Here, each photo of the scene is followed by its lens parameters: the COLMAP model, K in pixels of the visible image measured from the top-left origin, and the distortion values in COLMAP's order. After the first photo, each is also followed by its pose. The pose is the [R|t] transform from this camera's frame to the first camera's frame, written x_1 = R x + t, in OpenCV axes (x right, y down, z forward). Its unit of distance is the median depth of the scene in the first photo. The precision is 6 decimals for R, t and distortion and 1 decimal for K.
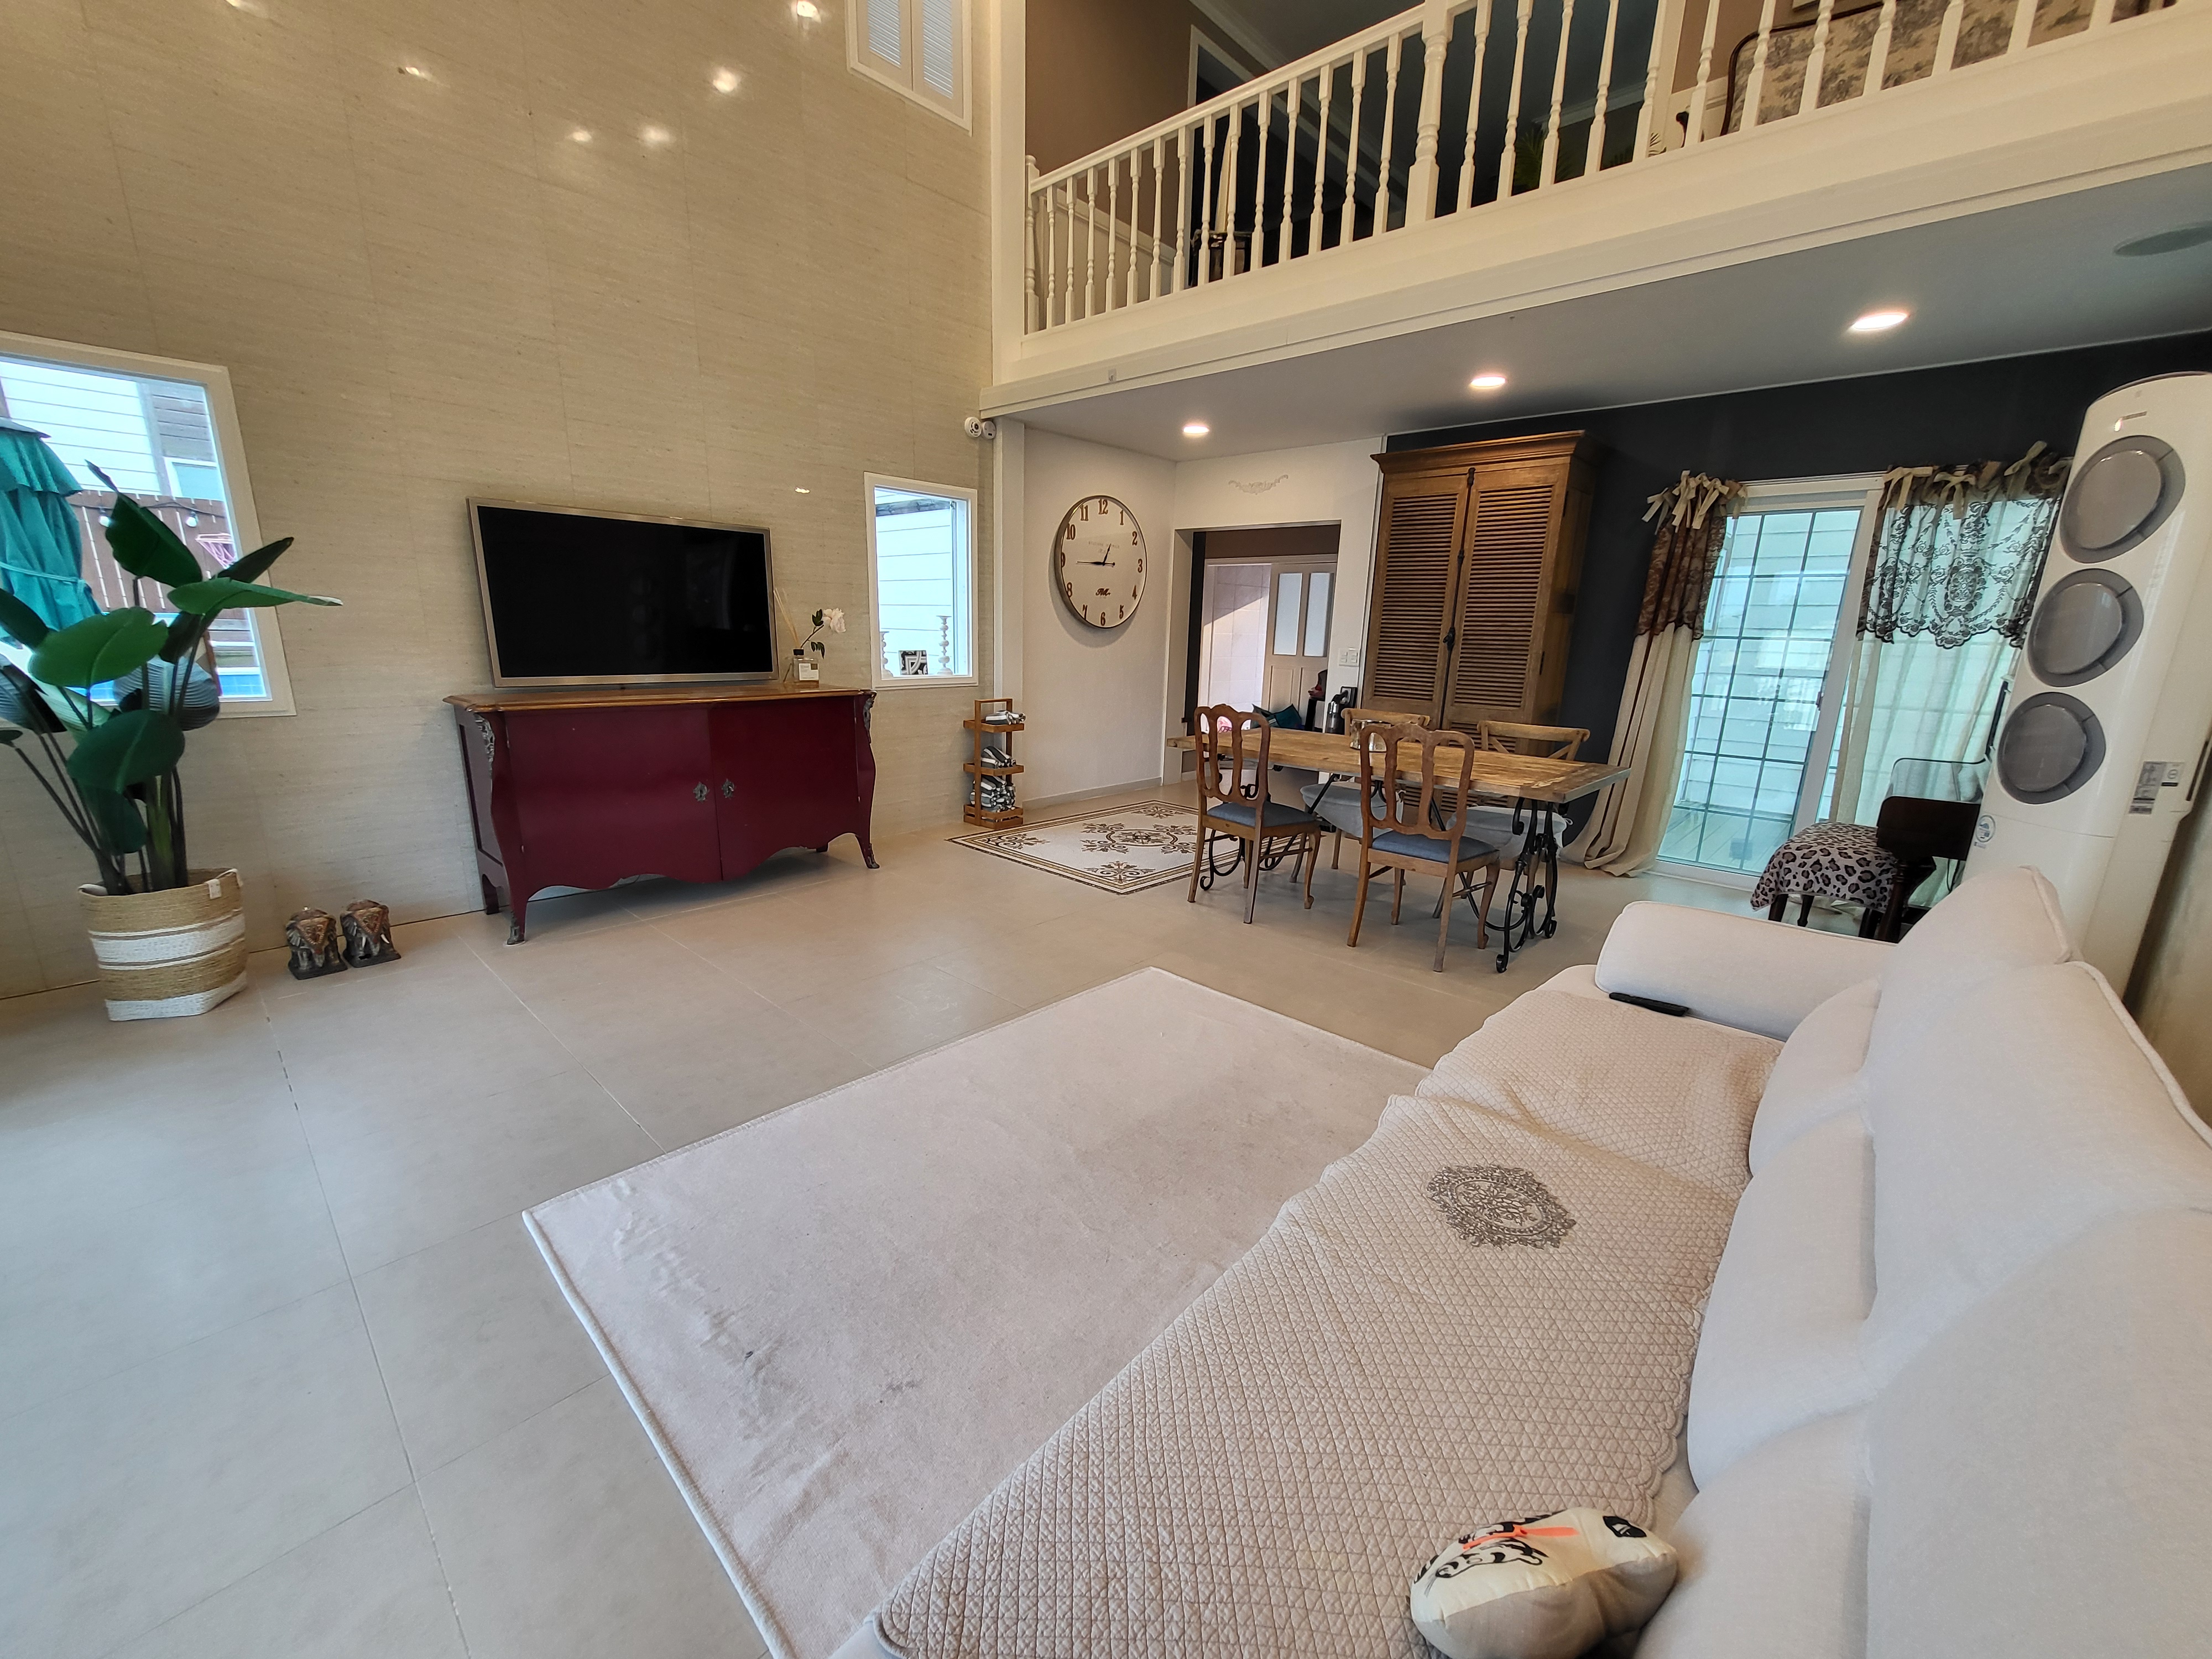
lens RADIAL K [[872.0, 0, 1093.7], [0, 872.0, 836.6], [0, 0, 1]] dist [0.000617, 0.000046]
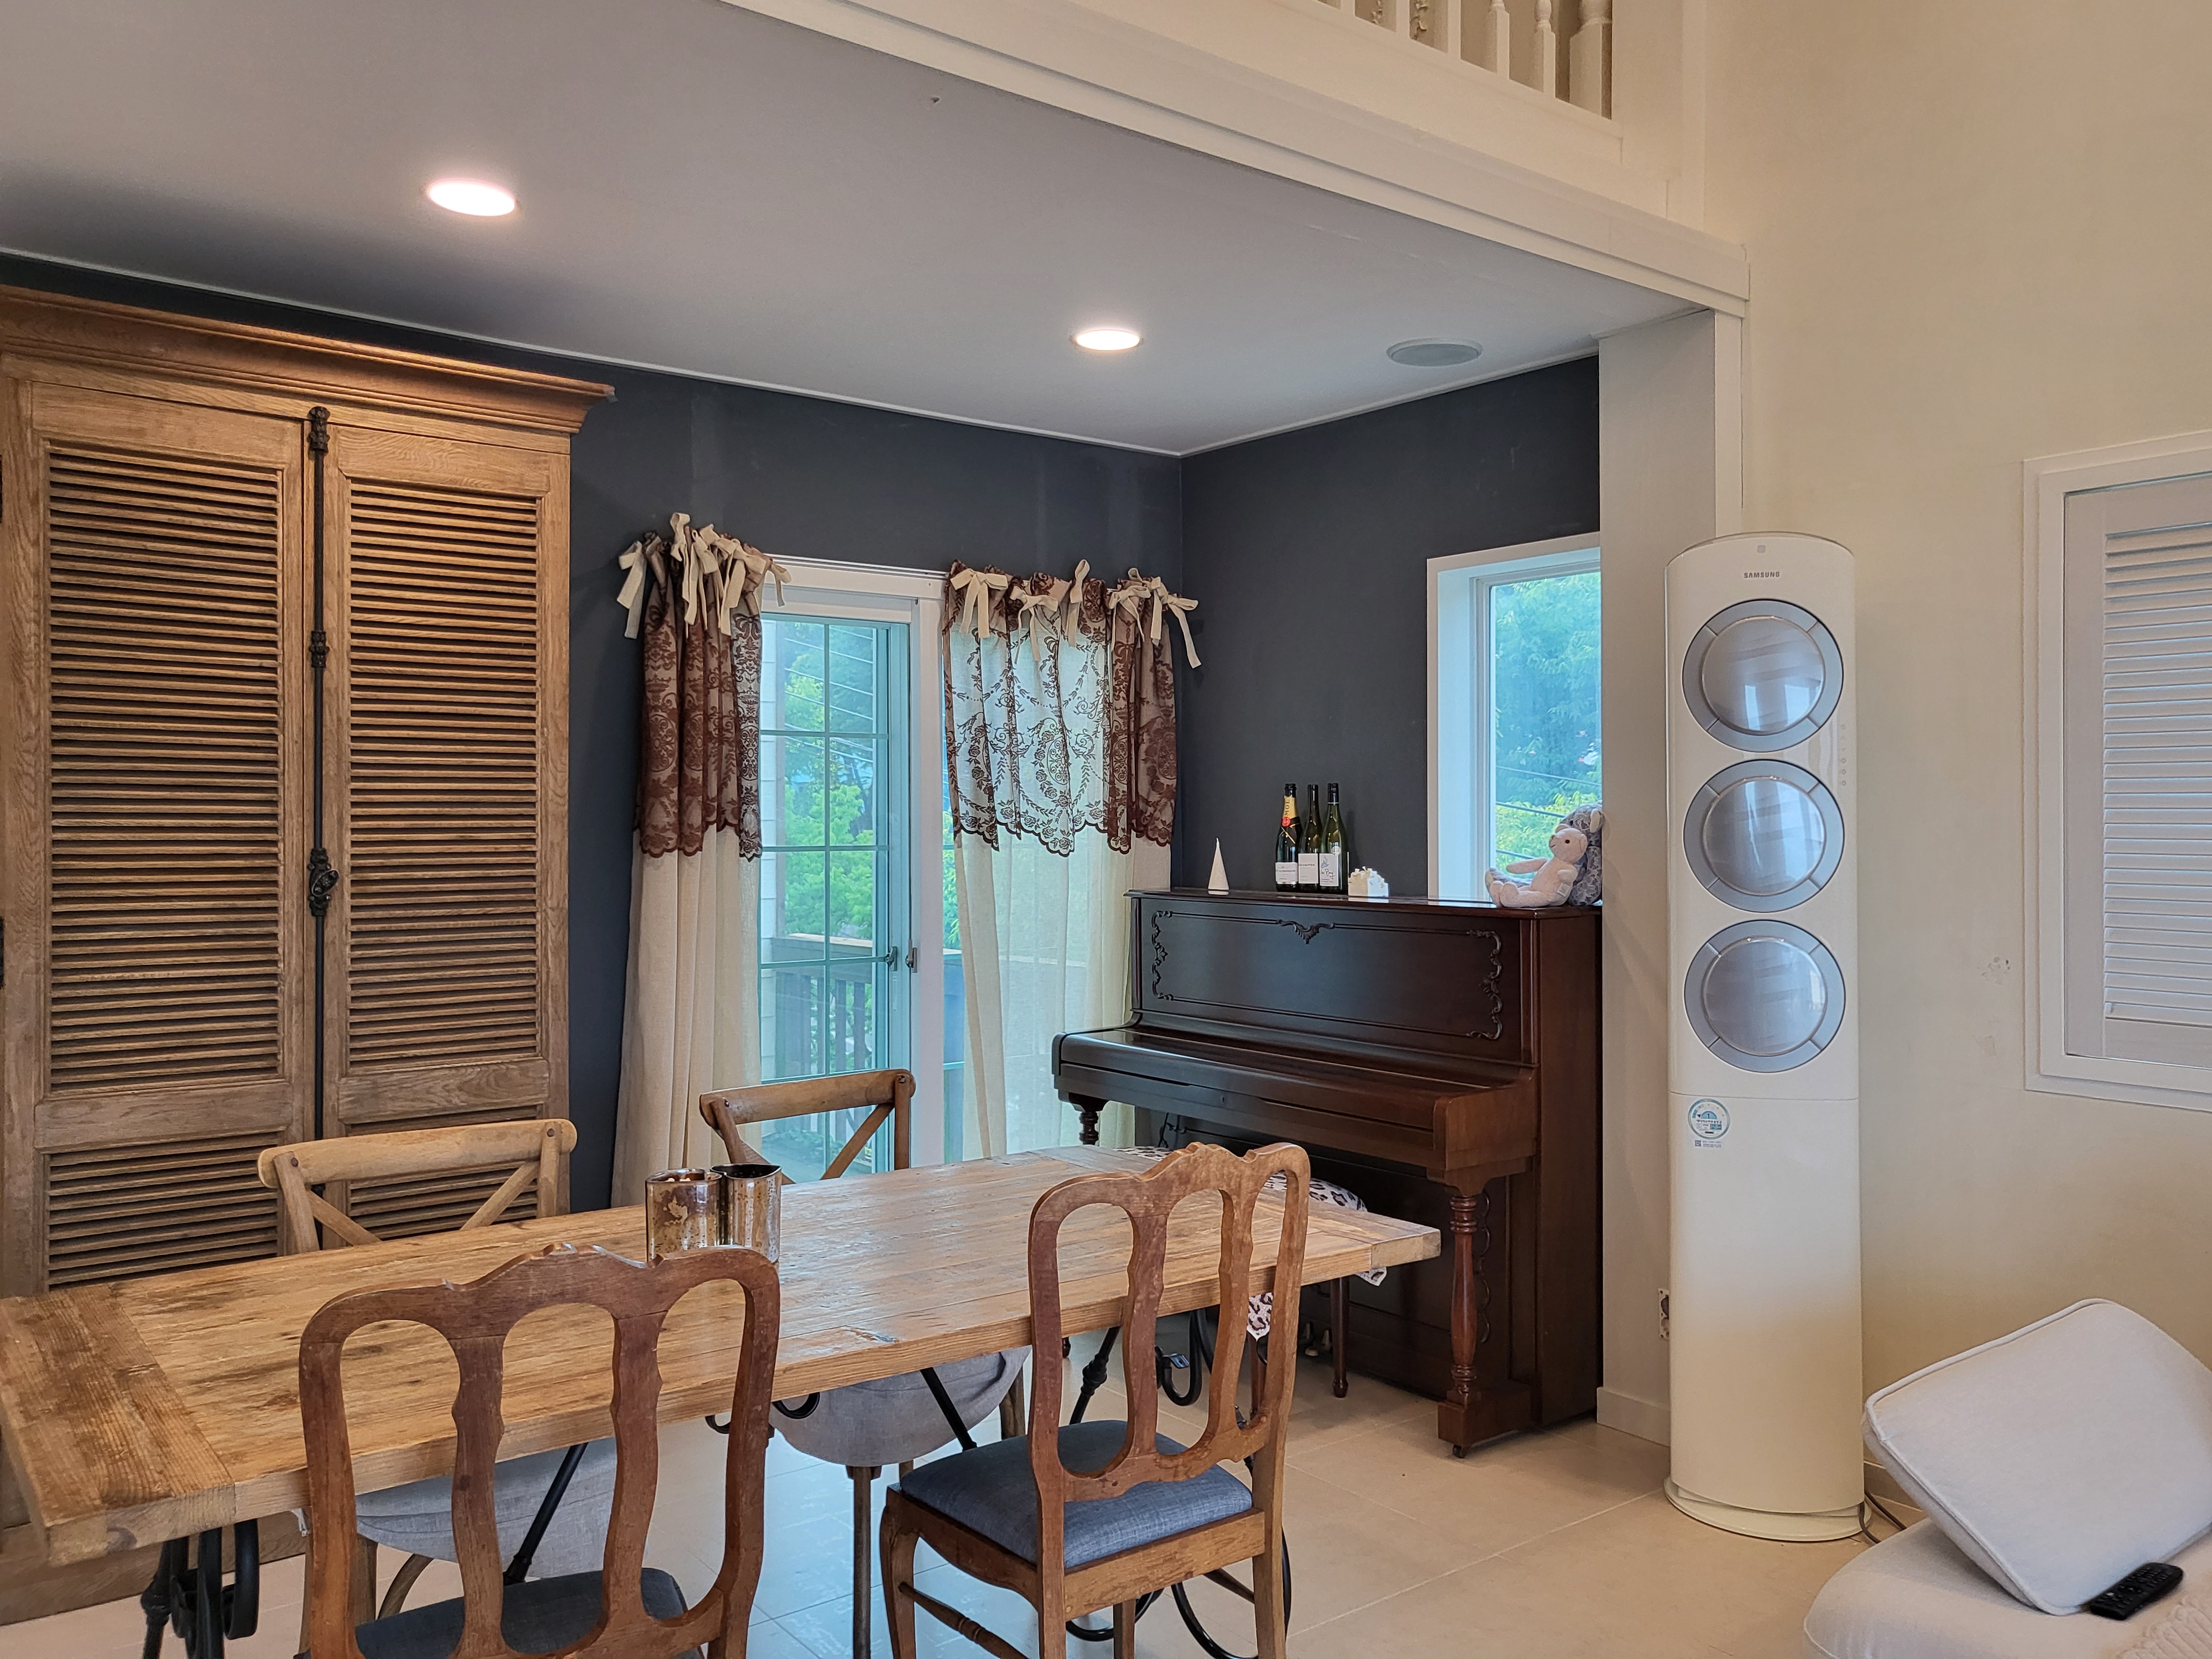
lens RADIAL K [[1719.1, 0, 1105.4], [0, 1719.1, 827.7], [0, 0, 1]] dist [-0.005487, 0.051156]
pose [[0.148087, -0.029009, 0.988549, -0.221441], [0.238603, 0.971090, -0.007246, -0.188751], [-0.959760, 0.236944, 0.150727, 0.669860]]
